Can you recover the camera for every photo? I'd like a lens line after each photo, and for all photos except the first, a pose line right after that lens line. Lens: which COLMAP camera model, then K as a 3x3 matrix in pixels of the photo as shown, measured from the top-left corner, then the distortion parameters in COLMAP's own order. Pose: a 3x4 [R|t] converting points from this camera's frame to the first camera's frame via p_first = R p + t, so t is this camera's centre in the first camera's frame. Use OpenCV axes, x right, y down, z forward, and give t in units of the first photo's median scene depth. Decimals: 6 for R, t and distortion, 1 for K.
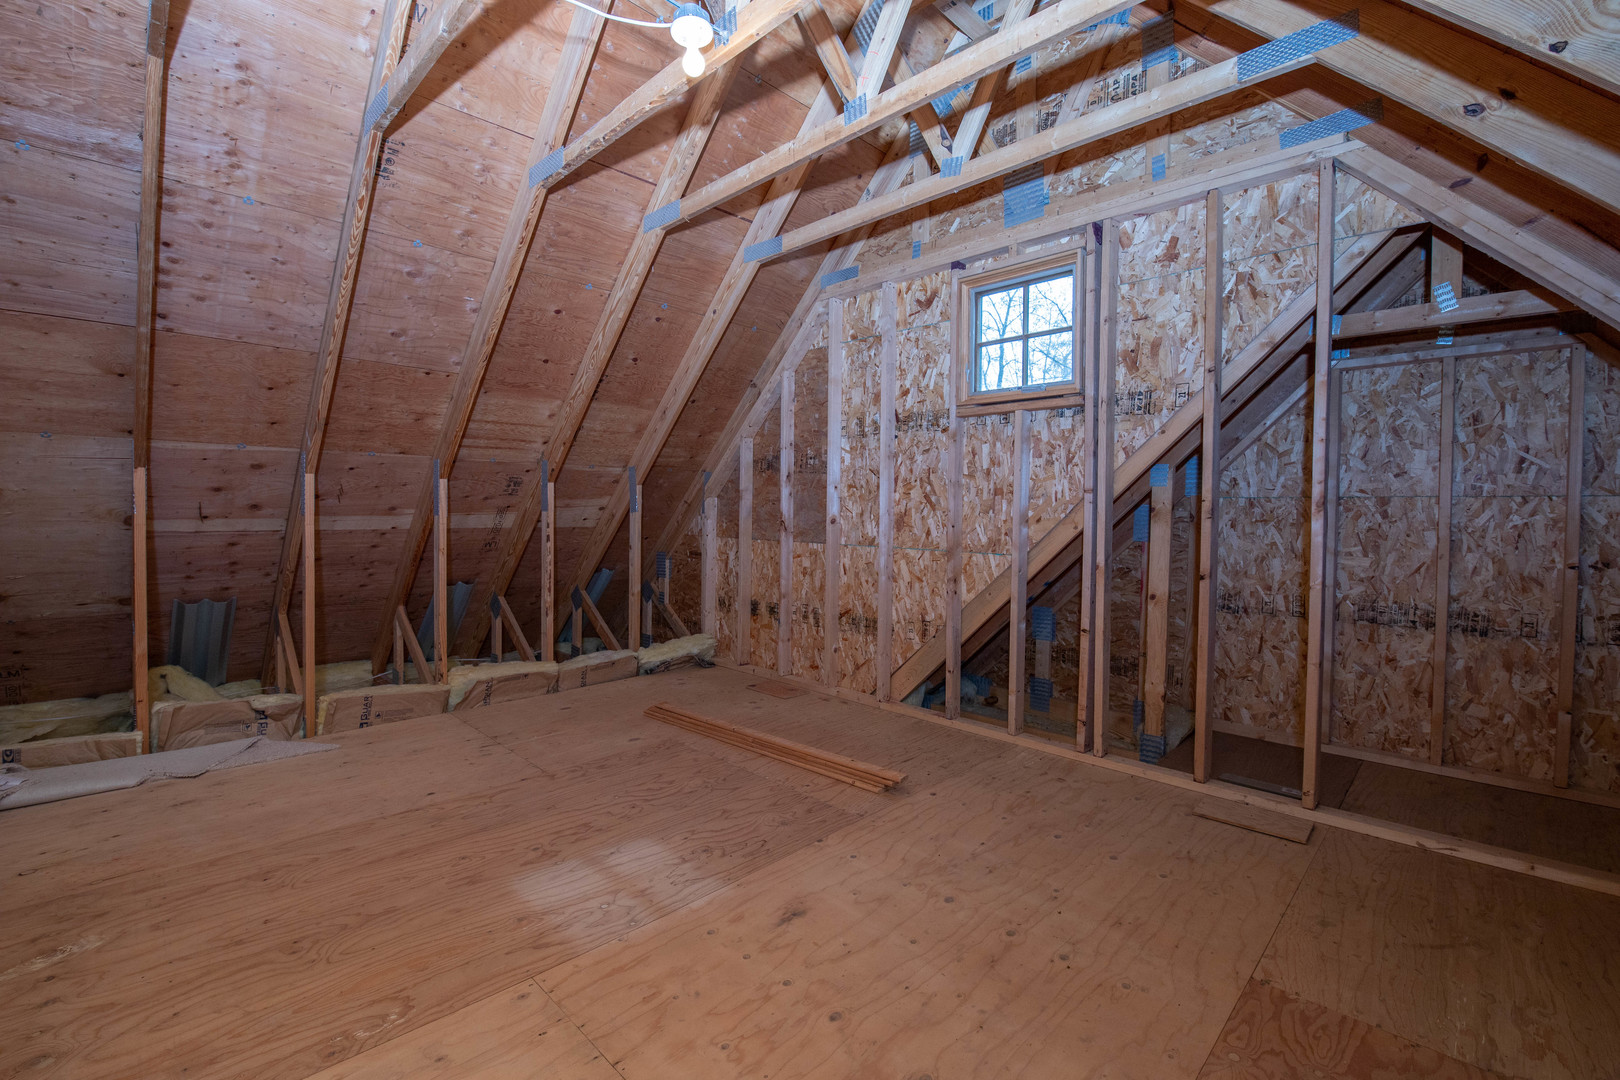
lens RADIAL K [[702.0, 0, 815.1], [0, 702.0, 529.8], [0, 0, 1]] dist [-0.019451, -0.001802]
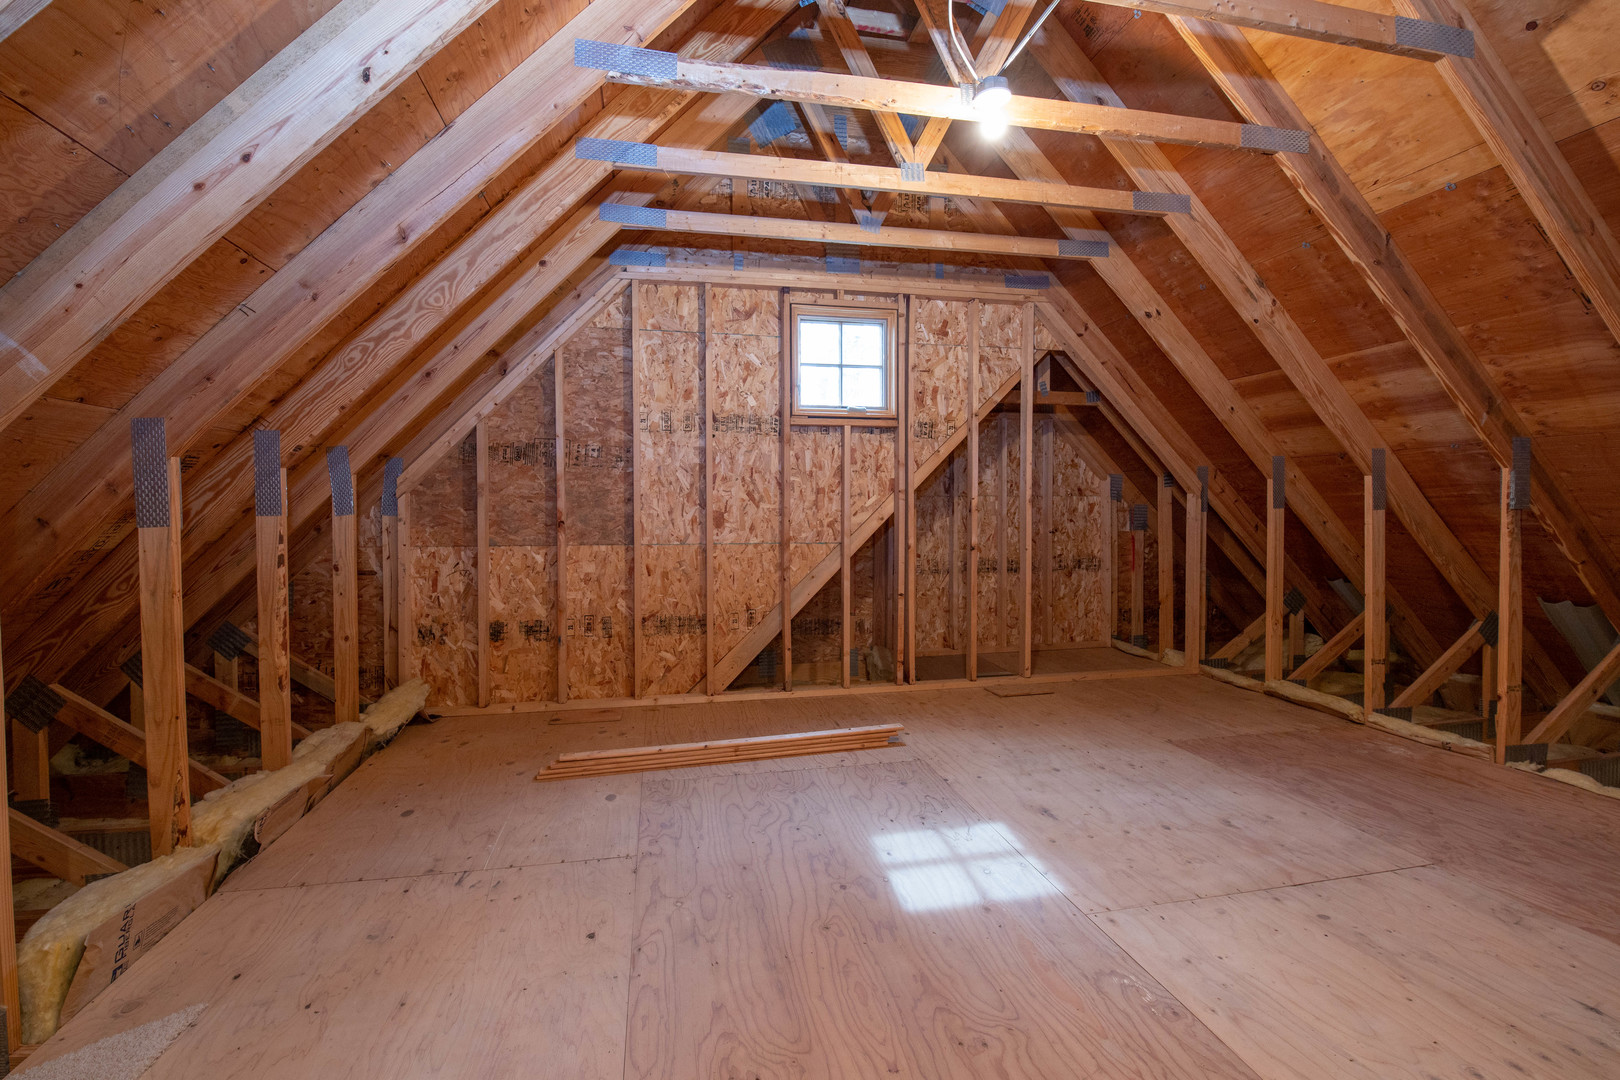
lens RADIAL K [[702.0, 0, 814.1], [0, 702.0, 532.6], [0, 0, 1]] dist [-0.019451, -0.001802]
pose [[0.556276, -0.037003, 0.830173, -0.750960], [0.033561, 0.999193, 0.022048, -0.009914], [-0.830320, 0.015597, 0.557069, 0.344880]]
